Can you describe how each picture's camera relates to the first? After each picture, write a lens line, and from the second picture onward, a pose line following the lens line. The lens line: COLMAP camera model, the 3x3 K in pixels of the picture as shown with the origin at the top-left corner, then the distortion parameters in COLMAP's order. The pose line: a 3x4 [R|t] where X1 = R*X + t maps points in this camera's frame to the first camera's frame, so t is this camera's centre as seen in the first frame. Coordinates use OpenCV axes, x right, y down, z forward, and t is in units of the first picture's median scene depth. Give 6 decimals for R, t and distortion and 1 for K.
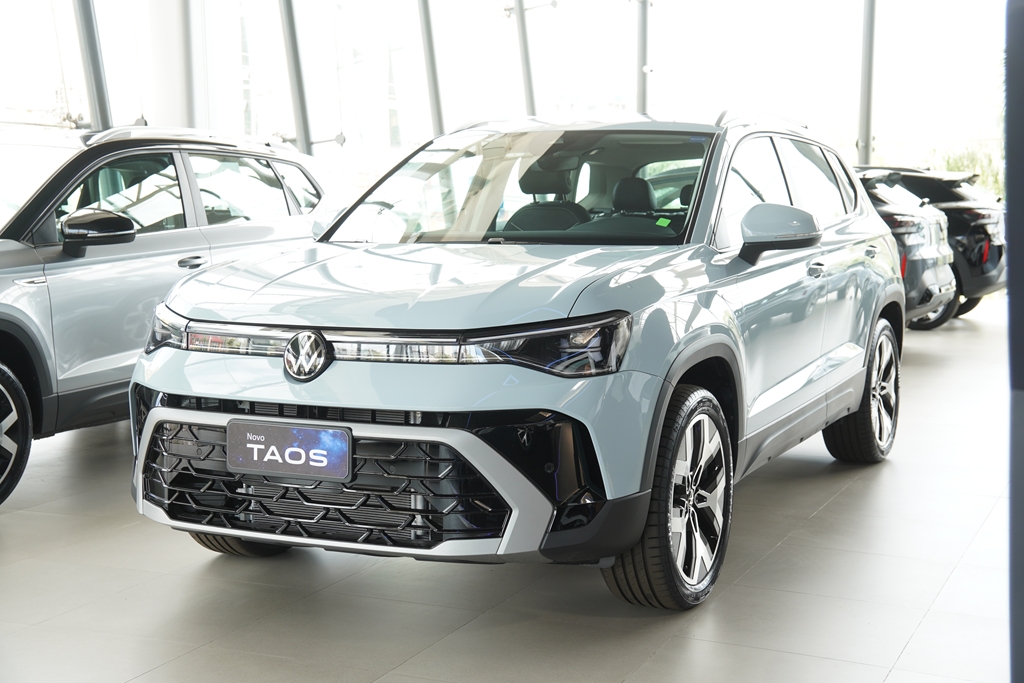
lens RADIAL K [[1475.3, 0, 511.8], [0, 1475.3, 345.0], [0, 0, 1]] dist [0.040855, 0.000000]
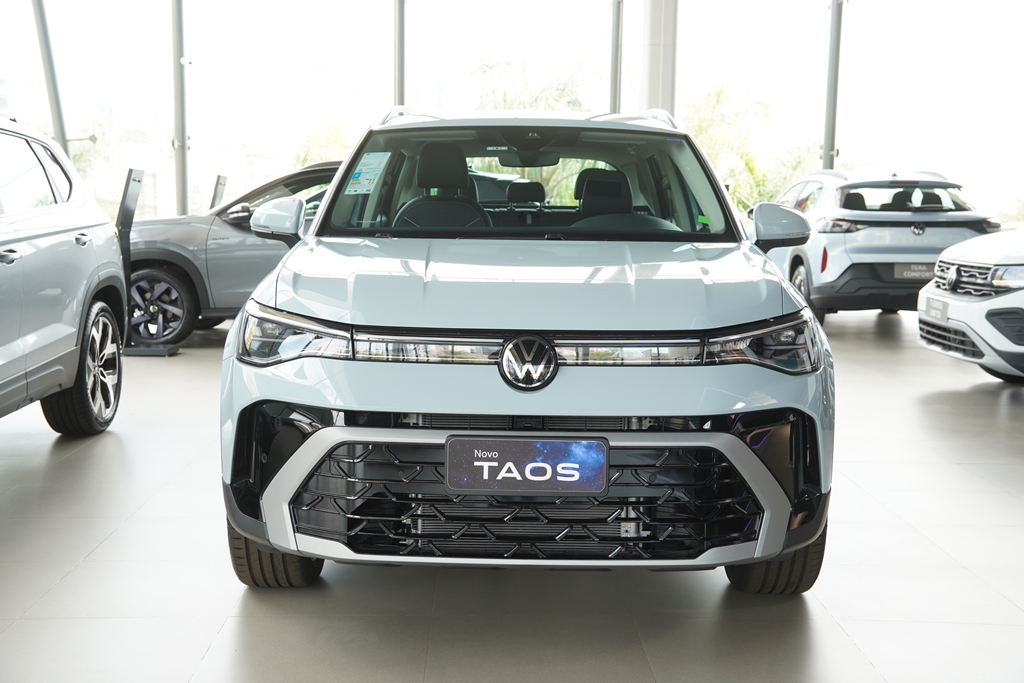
lens RADIAL K [[1300.0, 0, 509.9], [0, 1300.0, 347.0], [0, 0, 1]] dist [0.178326, 0.000000]
pose [[0.876971, -0.027783, 0.479739, -0.540910], [0.018952, 0.999550, 0.023243, -0.020916], [-0.480169, -0.011291, 0.877103, 0.297745]]
